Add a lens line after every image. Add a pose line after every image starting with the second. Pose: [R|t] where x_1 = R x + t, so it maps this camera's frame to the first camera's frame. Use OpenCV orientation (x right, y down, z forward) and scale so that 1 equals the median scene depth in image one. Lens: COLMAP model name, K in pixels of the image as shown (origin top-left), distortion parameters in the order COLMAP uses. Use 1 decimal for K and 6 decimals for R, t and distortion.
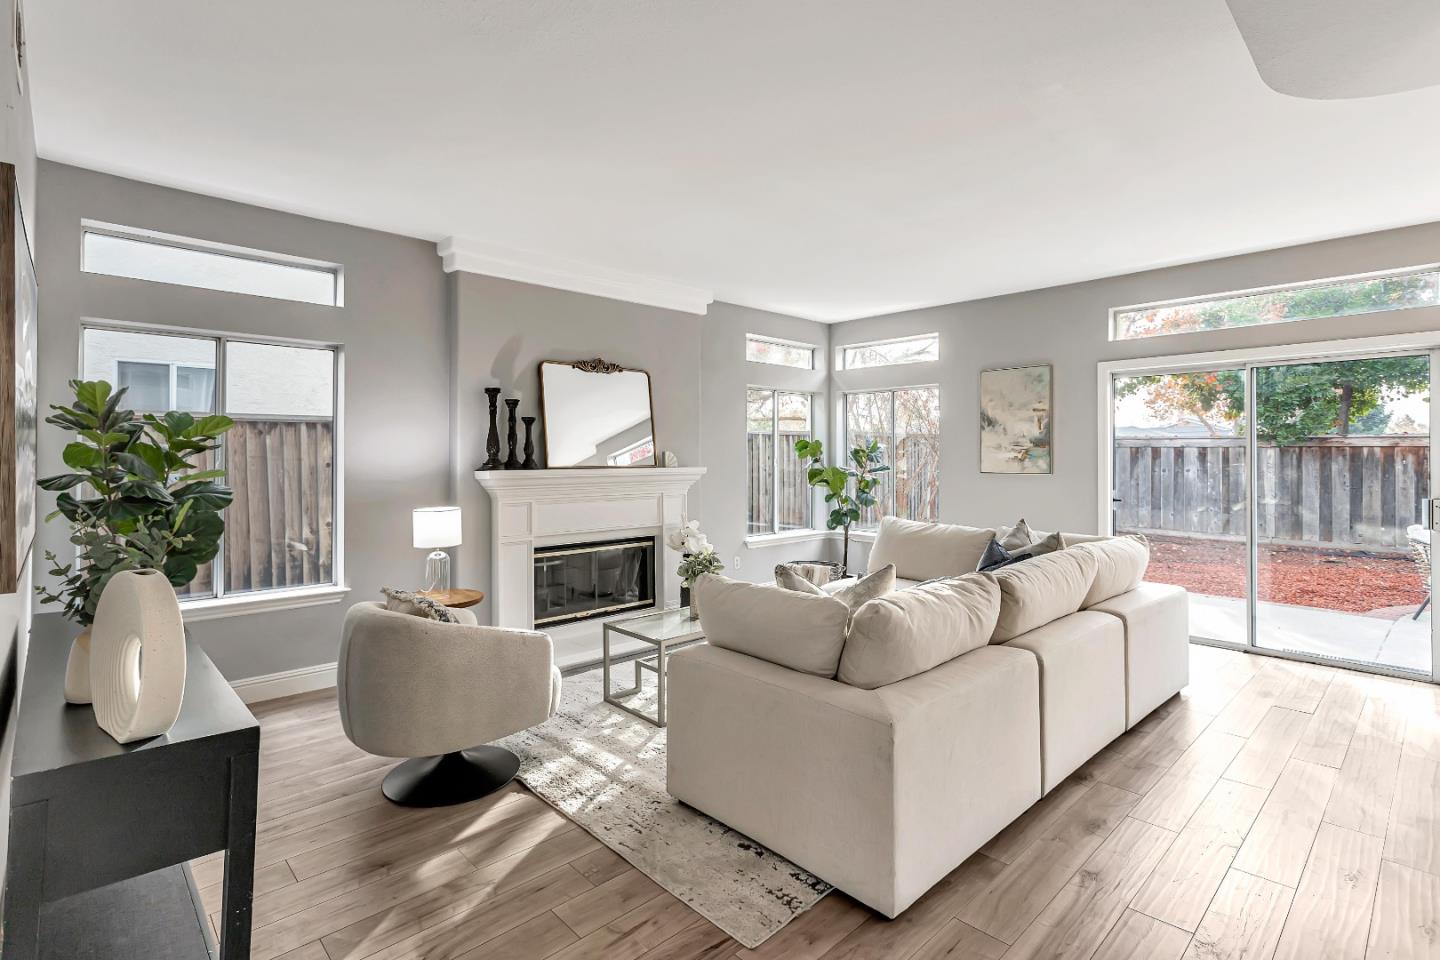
lens RADIAL K [[687.7, 0, 694.3], [0, 687.7, 442.0], [0, 0, 1]] dist [0.000686, 0.000749]
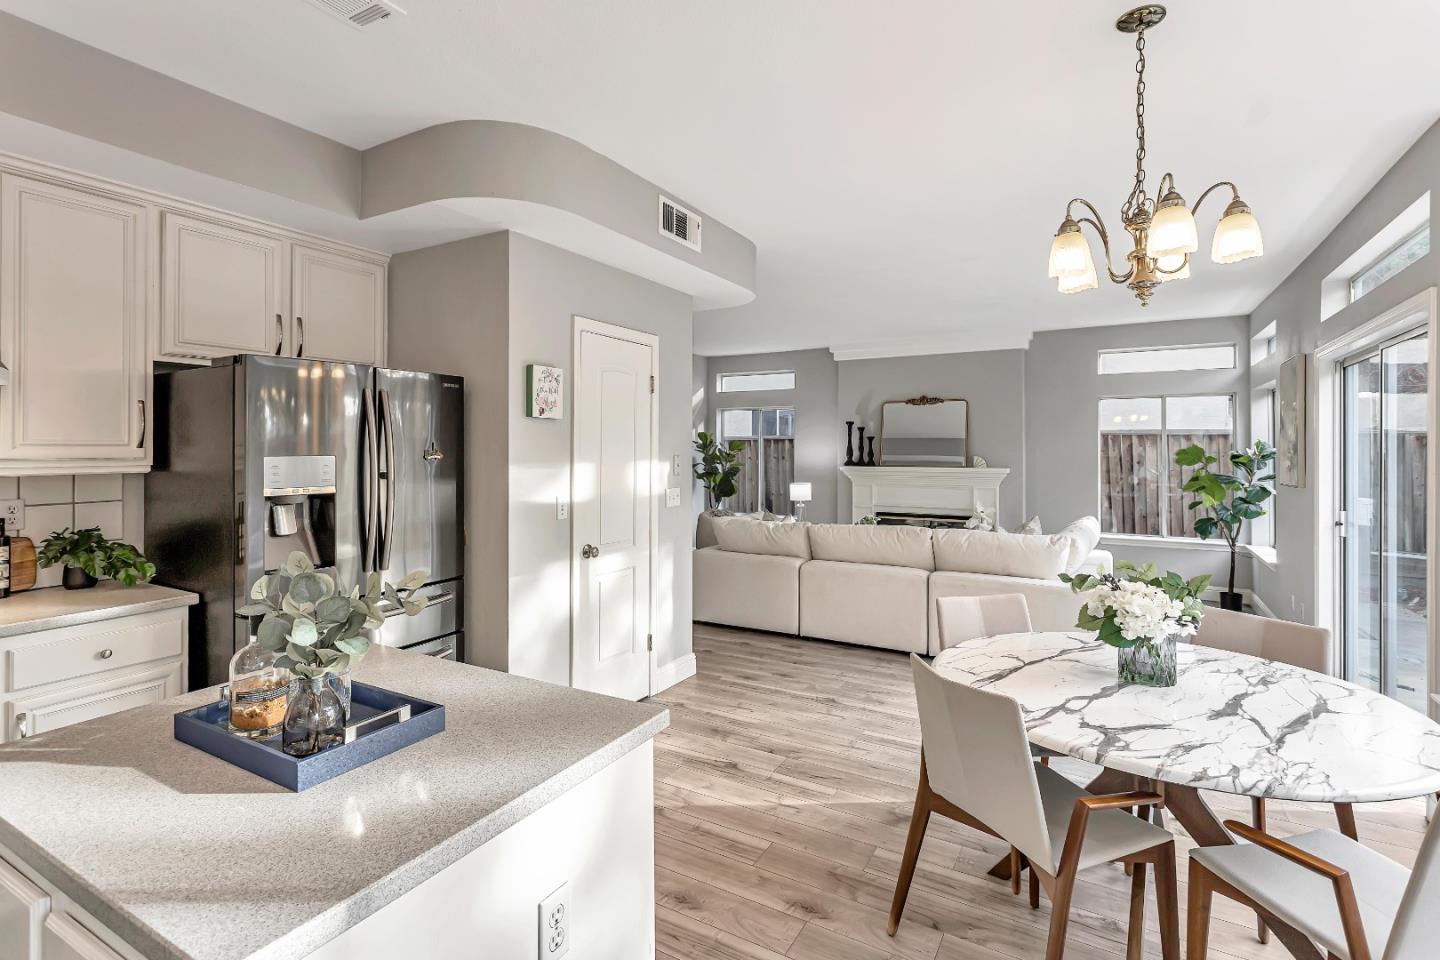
lens RADIAL K [[687.7, 0, 721.5], [0, 687.7, 472.1], [0, 0, 1]] dist [0.000686, 0.000749]
pose [[0.305759, 0.023243, -0.951825, 1.302818], [0.012168, 0.999525, 0.028317, 0.000402], [0.952031, -0.020240, 0.305331, 0.107271]]
